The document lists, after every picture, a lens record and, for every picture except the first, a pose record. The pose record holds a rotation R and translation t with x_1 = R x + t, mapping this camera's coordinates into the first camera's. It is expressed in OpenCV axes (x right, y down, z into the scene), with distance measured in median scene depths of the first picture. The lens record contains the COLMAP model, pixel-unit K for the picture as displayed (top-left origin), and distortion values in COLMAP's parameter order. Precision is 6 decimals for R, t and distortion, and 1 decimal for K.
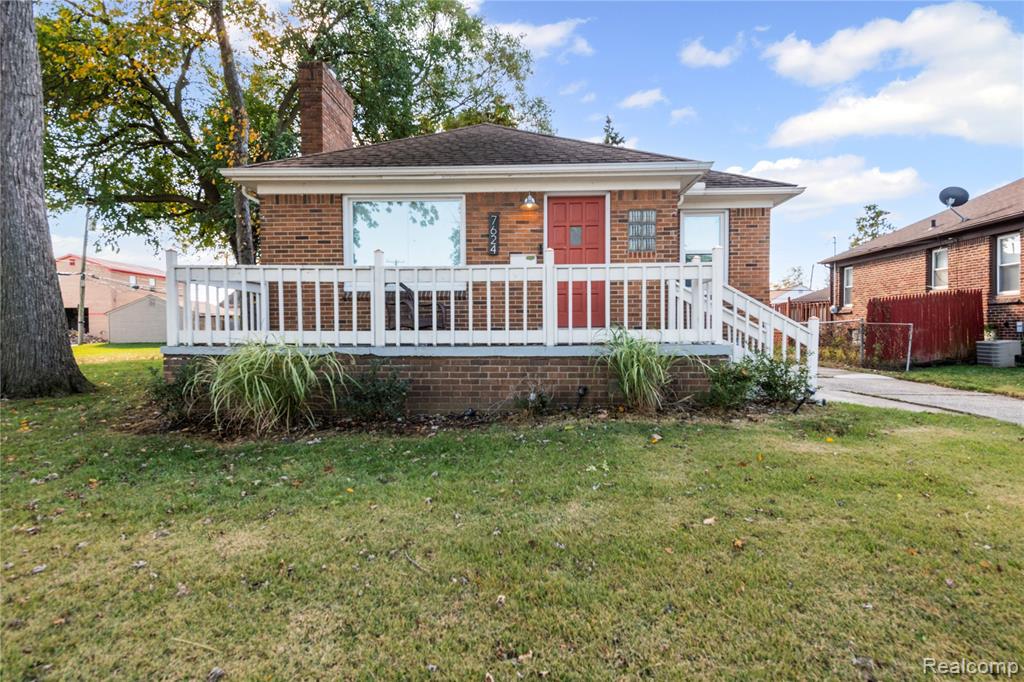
lens RADIAL K [[508.9, 0, 515.0], [0, 508.9, 349.4], [0, 0, 1]] dist [0.006984, 0.001239]
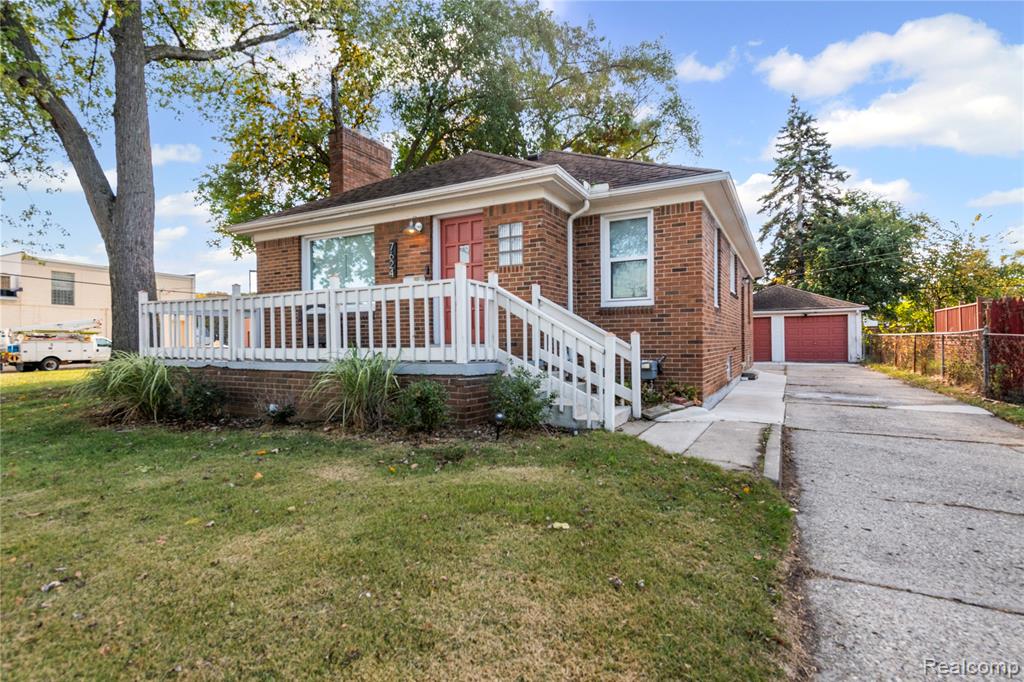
lens RADIAL K [[508.9, 0, 514.9], [0, 508.9, 339.3], [0, 0, 1]] dist [0.006984, 0.001239]
pose [[0.895463, -0.003933, -0.445118, 0.678545], [-0.014057, 0.999212, -0.037109, -0.016199], [0.444913, 0.039487, 0.894703, 0.138435]]
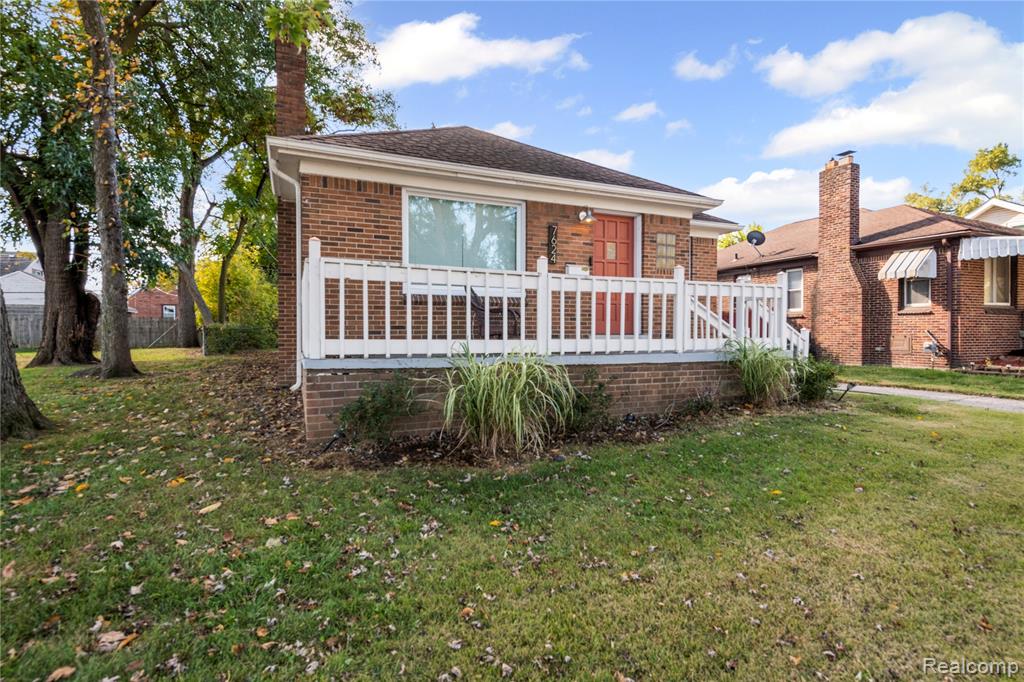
lens RADIAL K [[508.9, 0, 517.5], [0, 508.9, 336.6], [0, 0, 1]] dist [0.006984, 0.001239]
pose [[0.902057, 0.001395, 0.431615, -0.543412], [0.013029, 0.999451, -0.030458, -0.009511], [-0.431421, 0.033098, 0.901543, 0.113304]]
